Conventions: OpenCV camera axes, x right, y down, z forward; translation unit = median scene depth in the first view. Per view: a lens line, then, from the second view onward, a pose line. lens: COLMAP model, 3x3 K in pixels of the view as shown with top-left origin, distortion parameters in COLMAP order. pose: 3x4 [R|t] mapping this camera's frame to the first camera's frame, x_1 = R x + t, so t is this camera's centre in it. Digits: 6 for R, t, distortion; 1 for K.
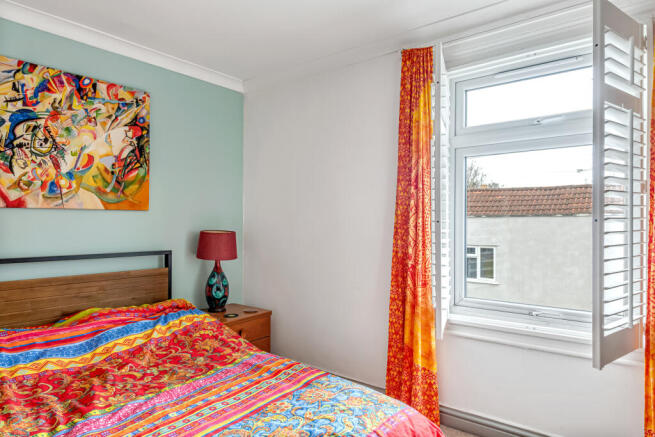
lens RADIAL K [[390.8, 0, 327.5], [0, 390.8, 218.5], [0, 0, 1]] dist [0.017391, -0.003181]
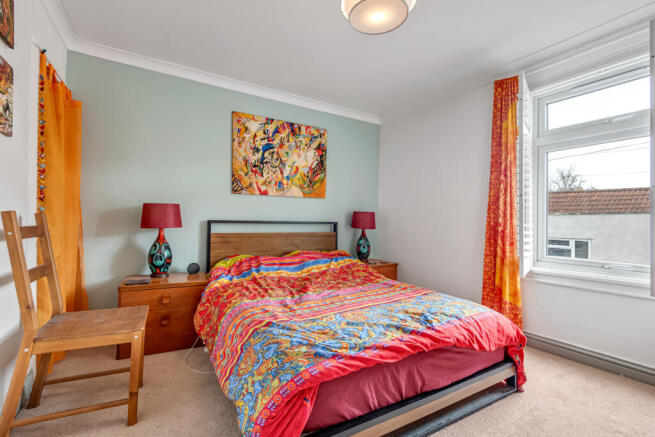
lens RADIAL K [[290.0, 0, 327.5], [0, 290.0, 218.5], [0, 0, 1]] dist [0.002206, -0.001442]
pose [[0.939207, 0.007698, -0.343266, -0.016431], [-0.013170, 0.999821, -0.013613, 0.098538], [0.343100, 0.017306, 0.939140, -0.206729]]
